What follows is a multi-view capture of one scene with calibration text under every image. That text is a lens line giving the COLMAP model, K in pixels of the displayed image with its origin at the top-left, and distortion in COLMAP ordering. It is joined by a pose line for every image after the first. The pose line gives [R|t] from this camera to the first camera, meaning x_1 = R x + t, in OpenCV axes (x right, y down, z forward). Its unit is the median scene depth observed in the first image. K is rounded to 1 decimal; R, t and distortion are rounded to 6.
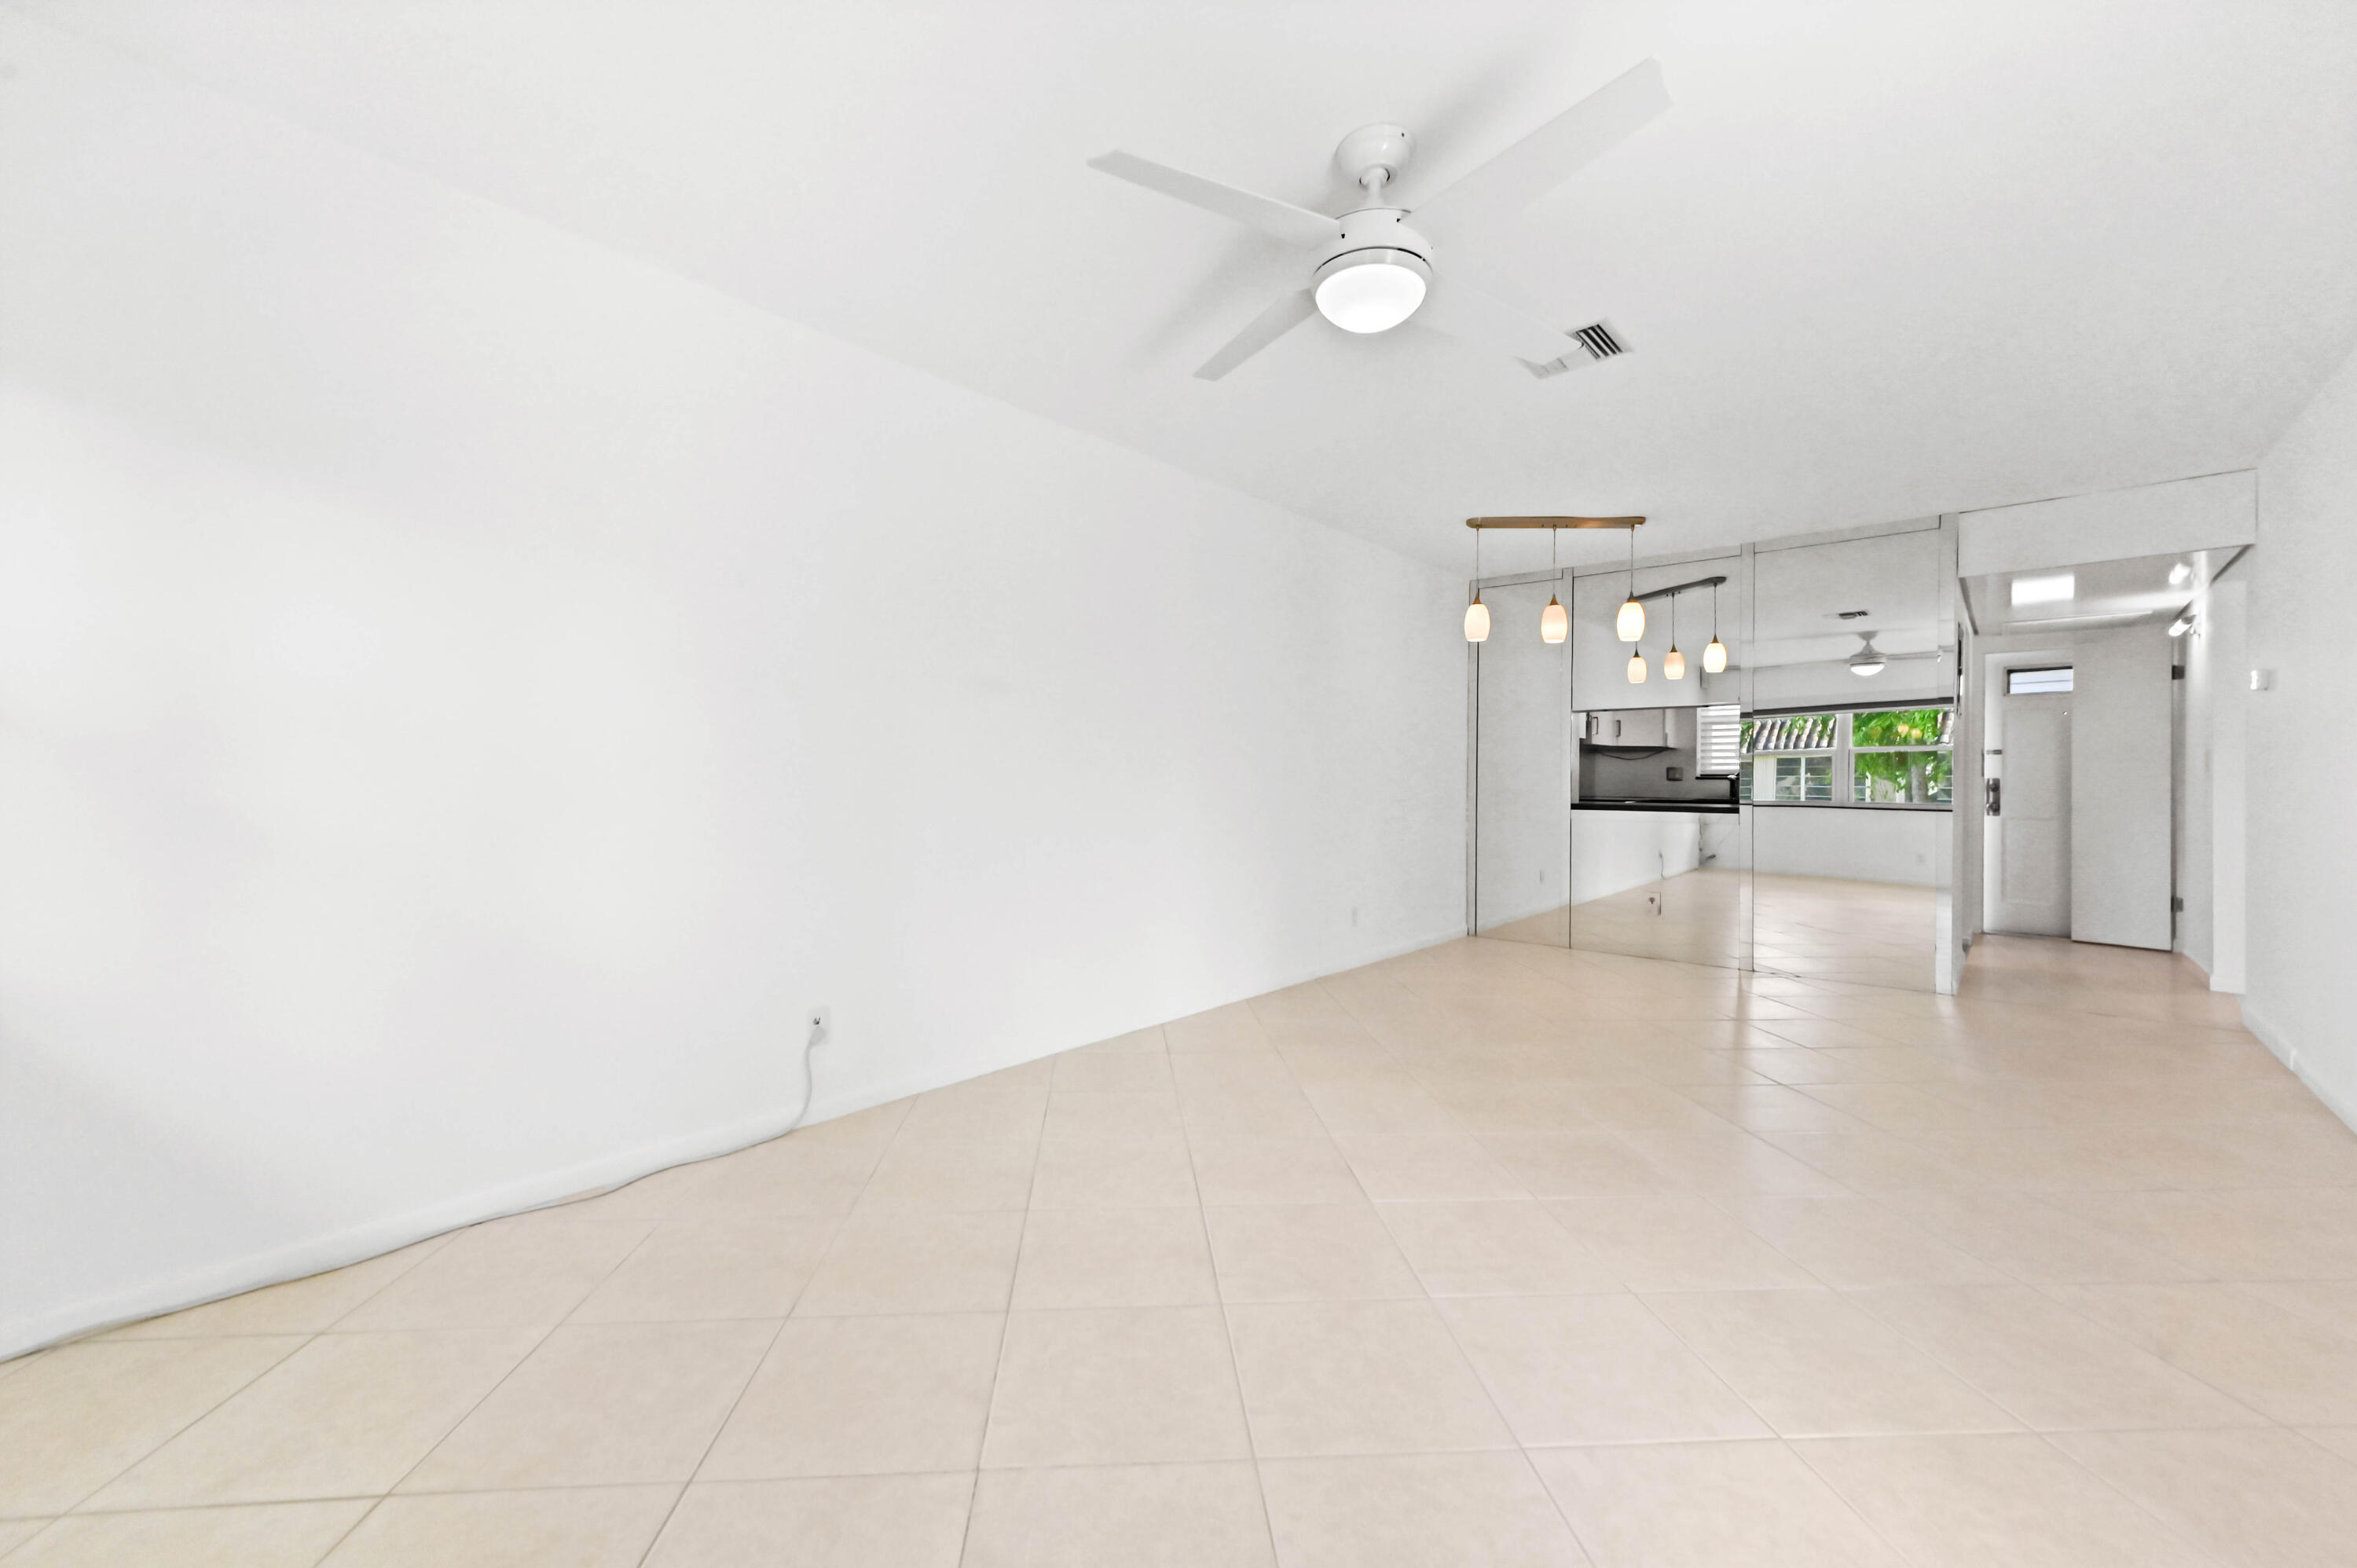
lens RADIAL K [[932.6, 0, 1178.8], [0, 932.6, 780.1], [0, 0, 1]] dist [0.000285, 0.000023]
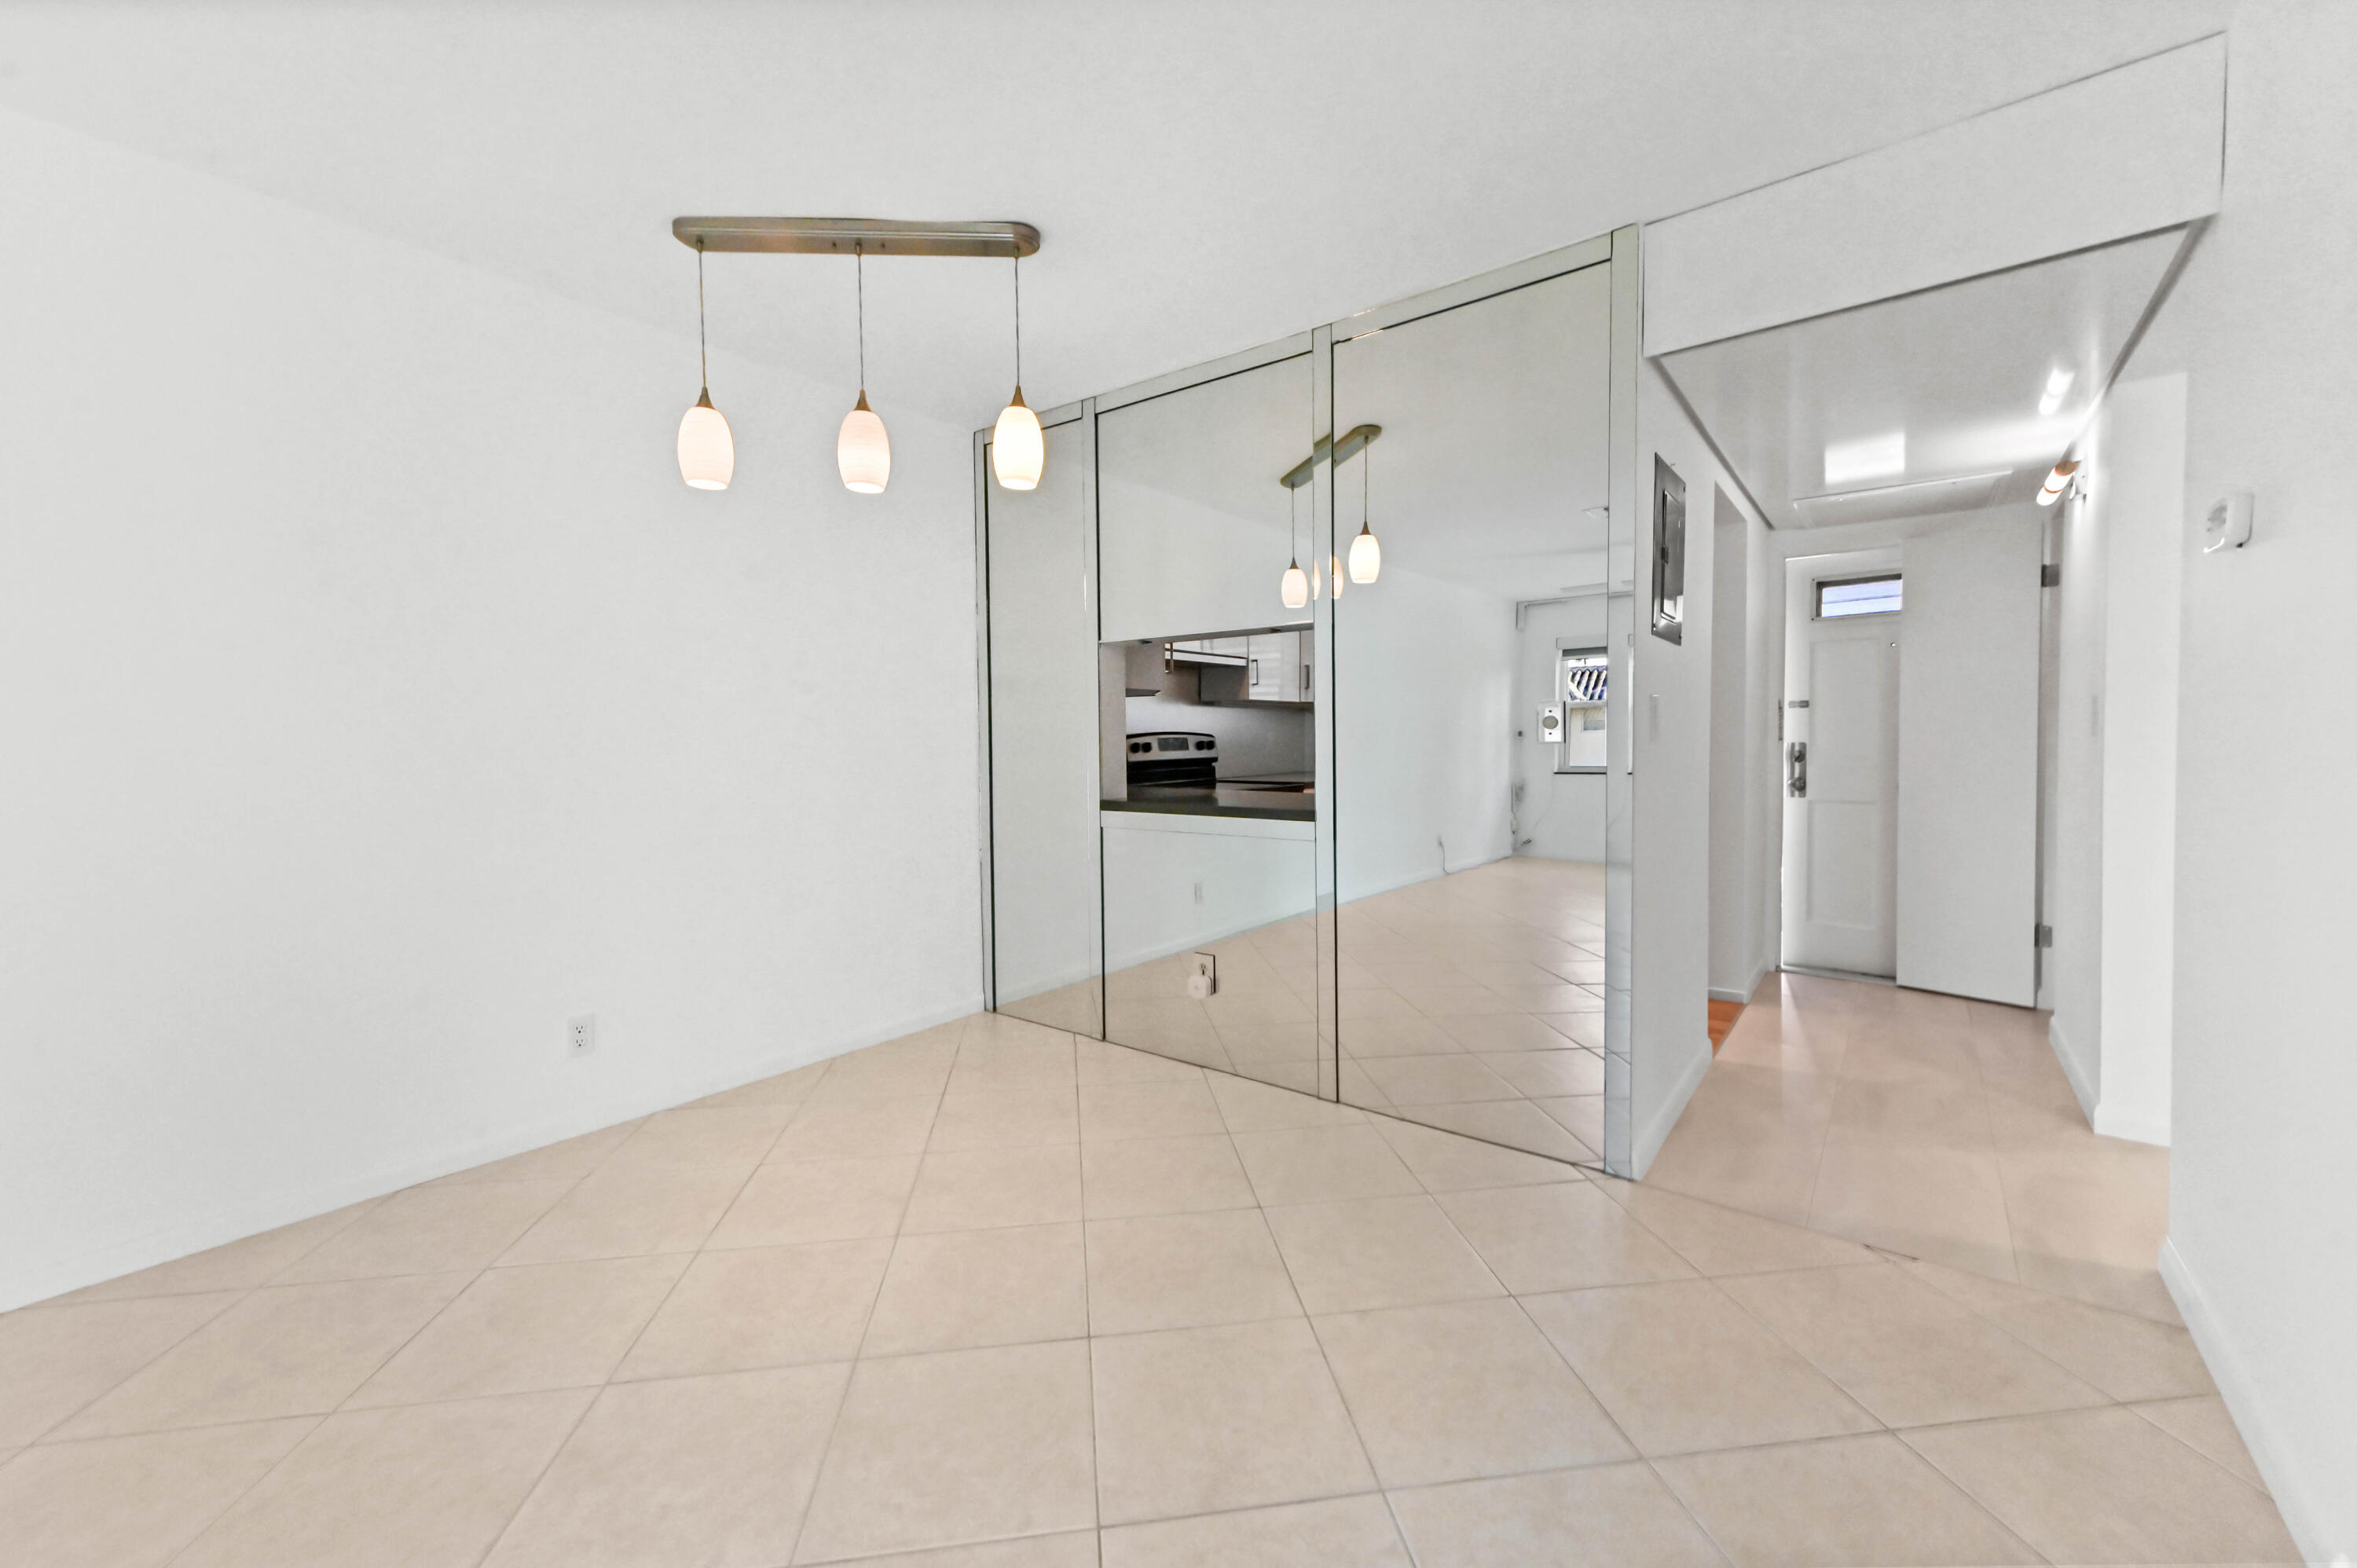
lens RADIAL K [[956.2, 0, 1171.7], [0, 956.2, 770.1], [0, 0, 1]] dist [-0.000482, -0.000546]
pose [[0.996873, -0.017342, 0.077091, 0.409975], [0.014914, 0.999378, 0.031960, -0.012374], [-0.077597, -0.030710, 0.996512, 0.382452]]
